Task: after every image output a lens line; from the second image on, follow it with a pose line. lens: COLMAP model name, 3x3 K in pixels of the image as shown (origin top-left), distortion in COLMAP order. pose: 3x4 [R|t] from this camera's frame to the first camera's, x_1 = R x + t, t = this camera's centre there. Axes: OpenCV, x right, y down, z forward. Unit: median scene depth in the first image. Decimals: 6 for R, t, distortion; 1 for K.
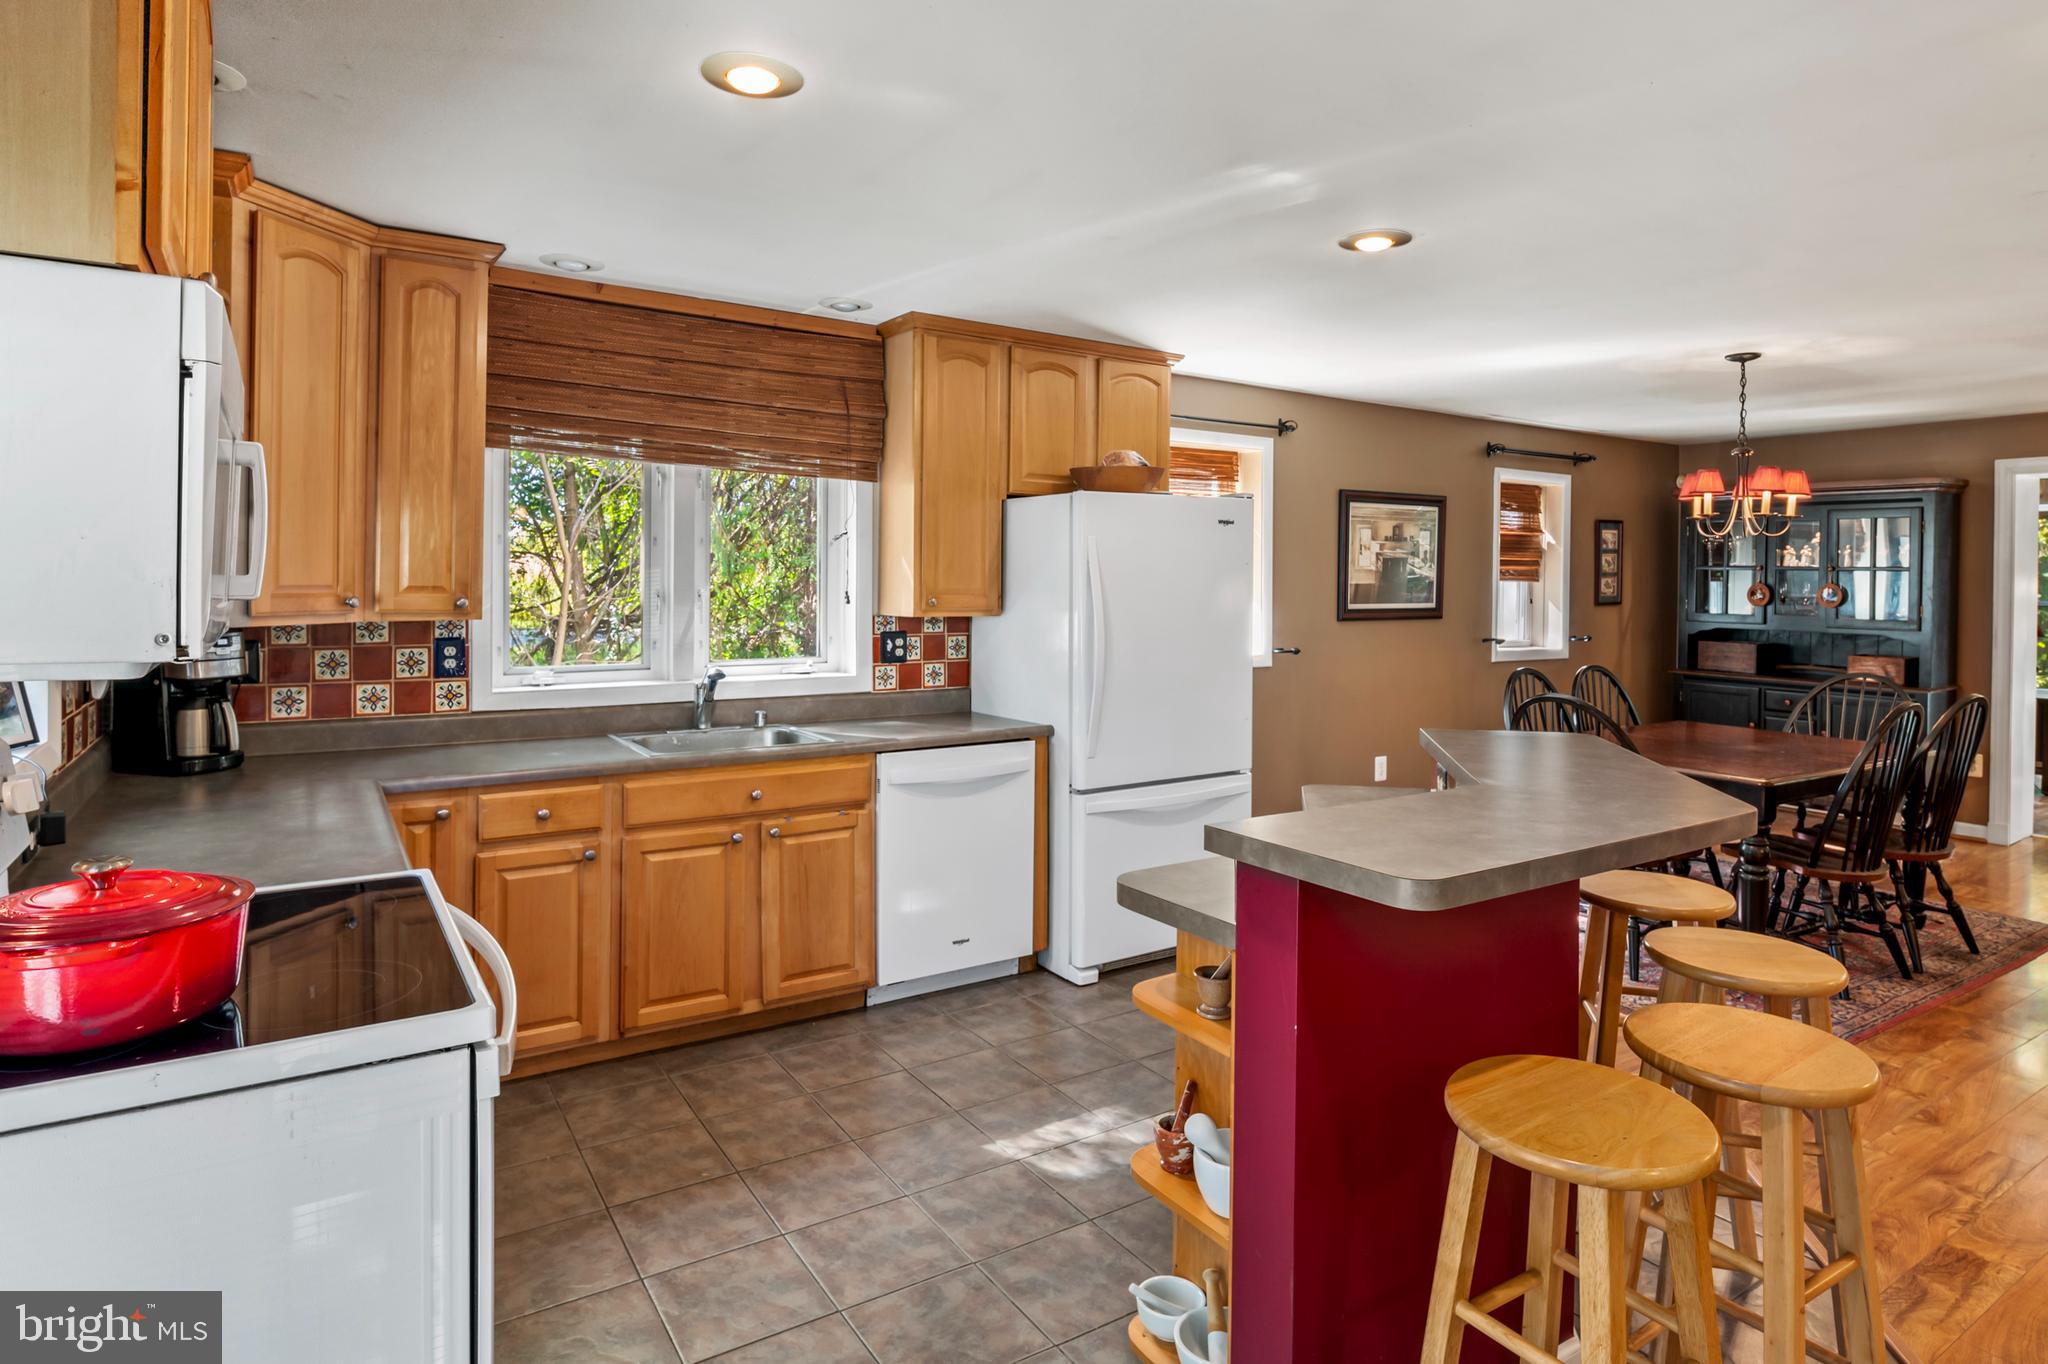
lens RADIAL K [[1113.8, 0, 1017.3], [0, 1113.8, 589.9], [0, 0, 1]] dist [-0.001183, -0.000892]
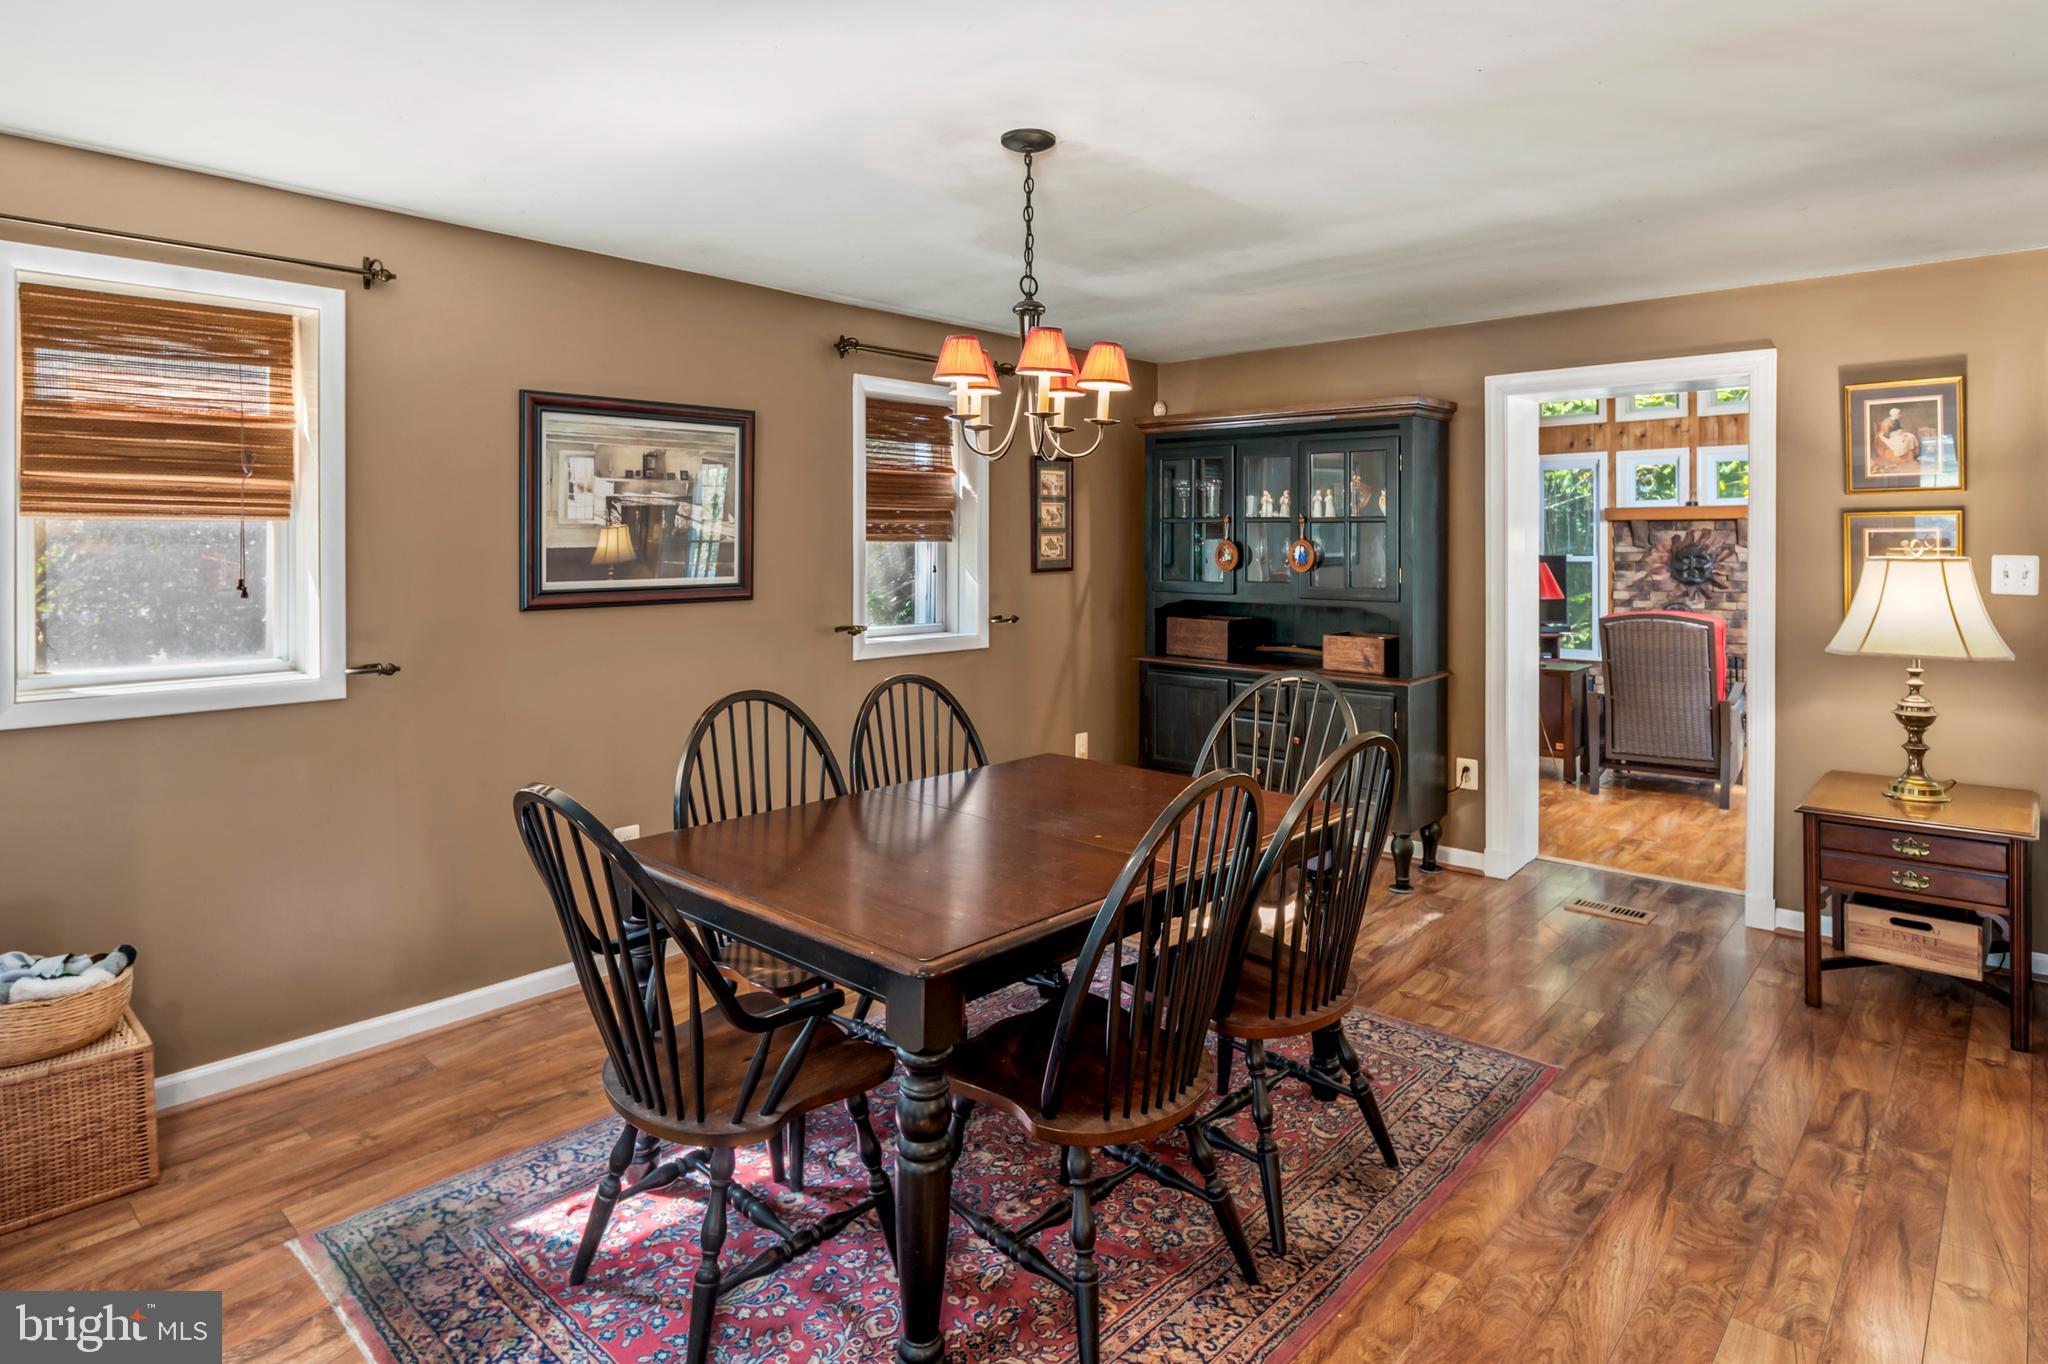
lens RADIAL K [[1119.0, 0, 1019.8], [0, 1119.0, 544.3], [0, 0, 1]] dist [-0.003451, -0.001751]
pose [[0.967203, -0.011929, 0.253724, 0.388730], [0.014245, 0.999872, -0.007291, 0.000427], [-0.253604, 0.010666, 0.967249, 0.349815]]
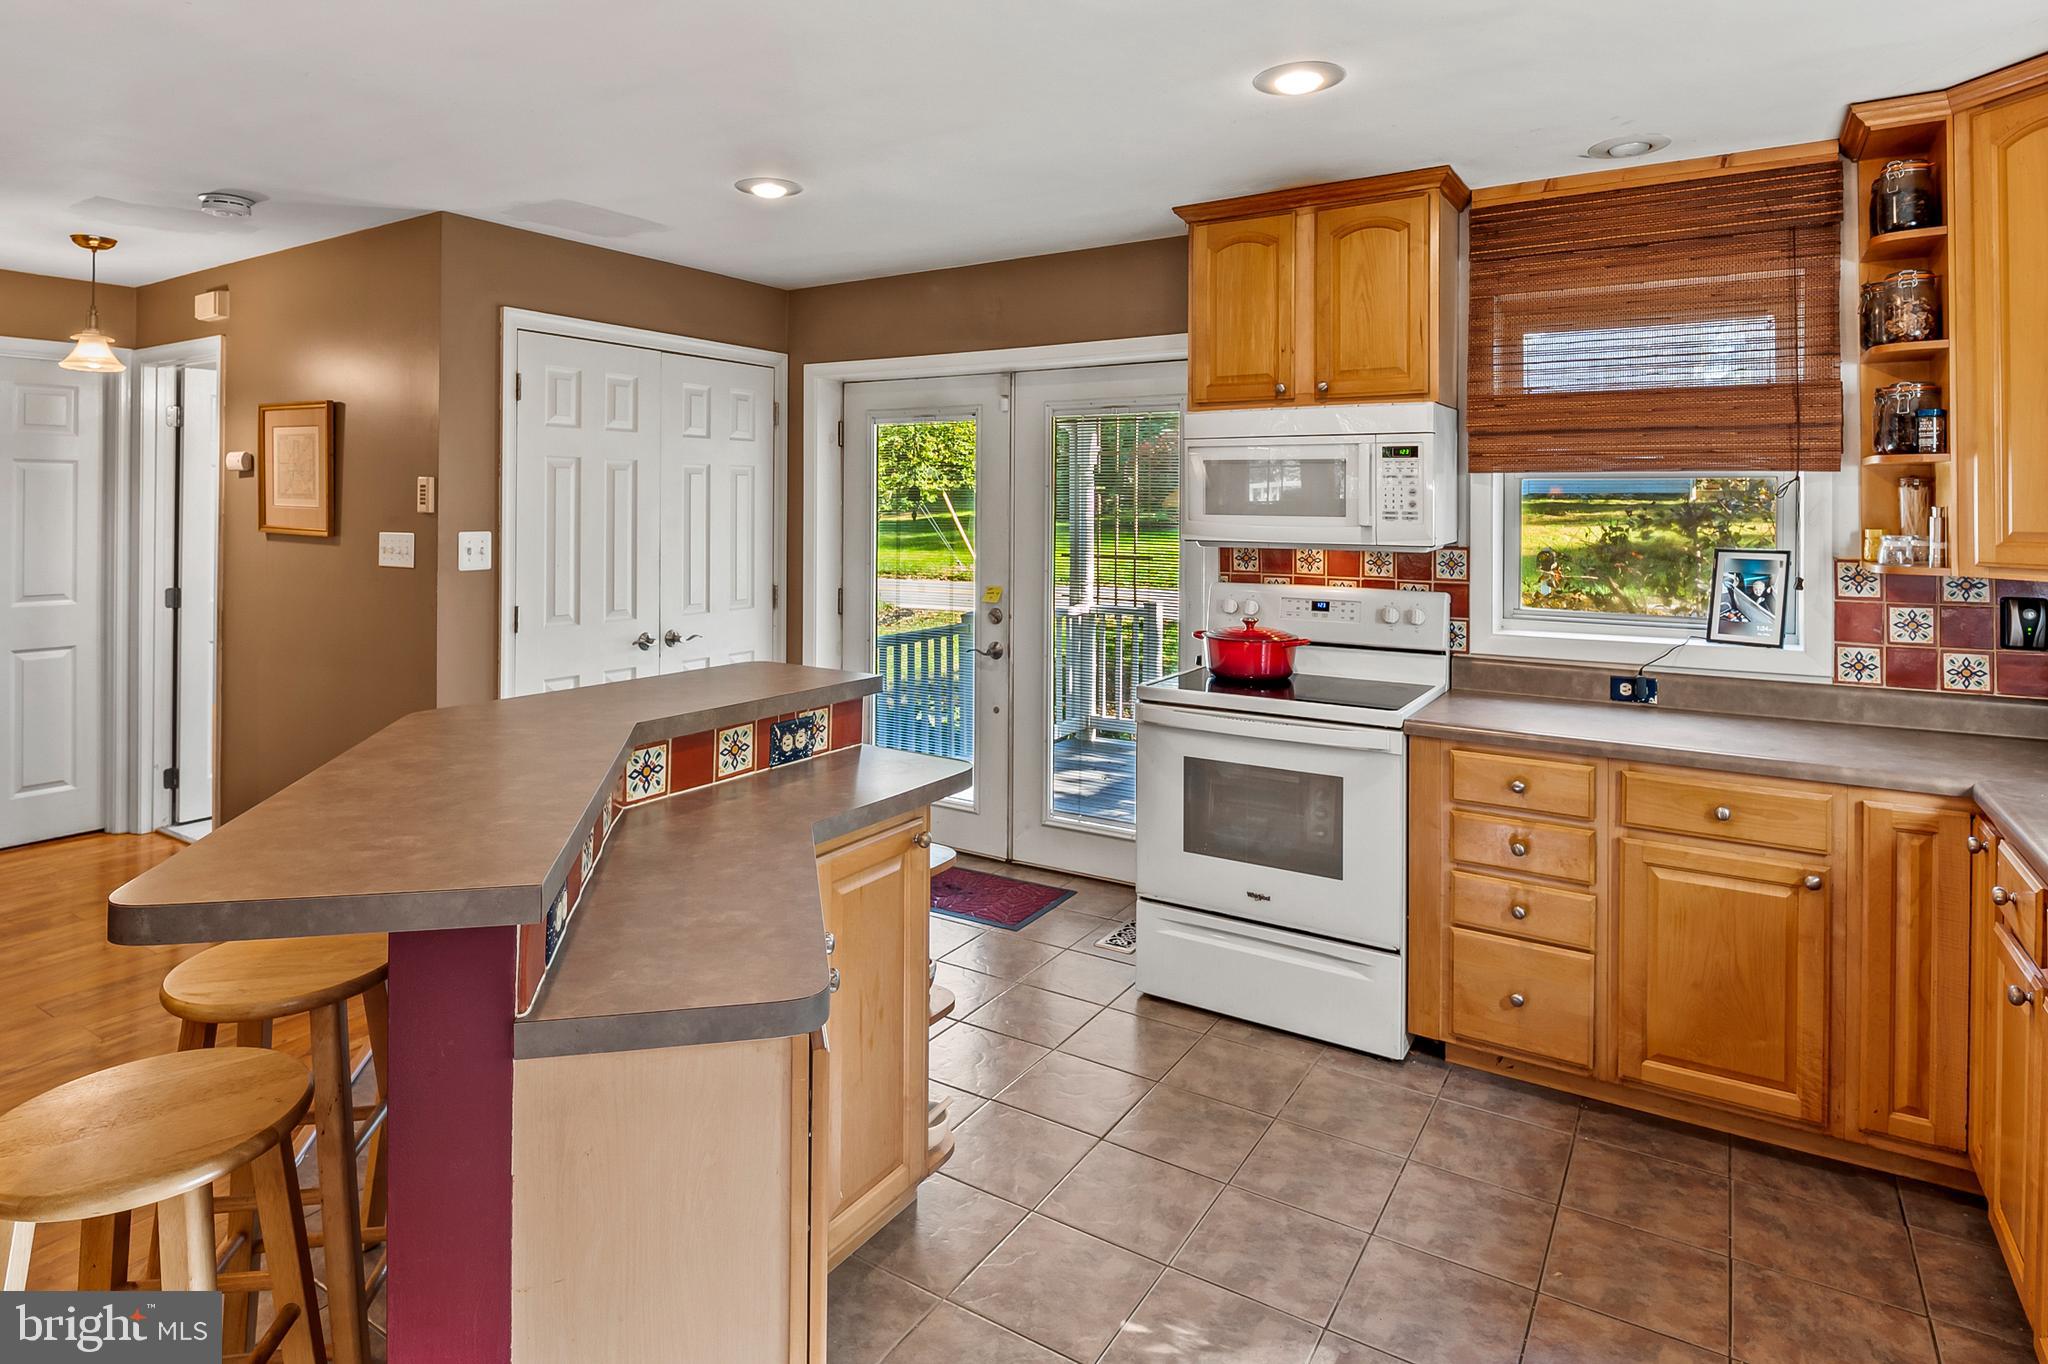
lens RADIAL K [[1112.6, 0, 1015.6], [0, 1112.6, 496.6], [0, 0, 1]] dist [-0.003457, -0.002187]
pose [[-0.904487, -0.018237, -0.426110, 0.187126], [-0.019009, 0.999816, -0.002441, -0.007077], [0.426077, 0.005892, -0.904668, 0.703186]]
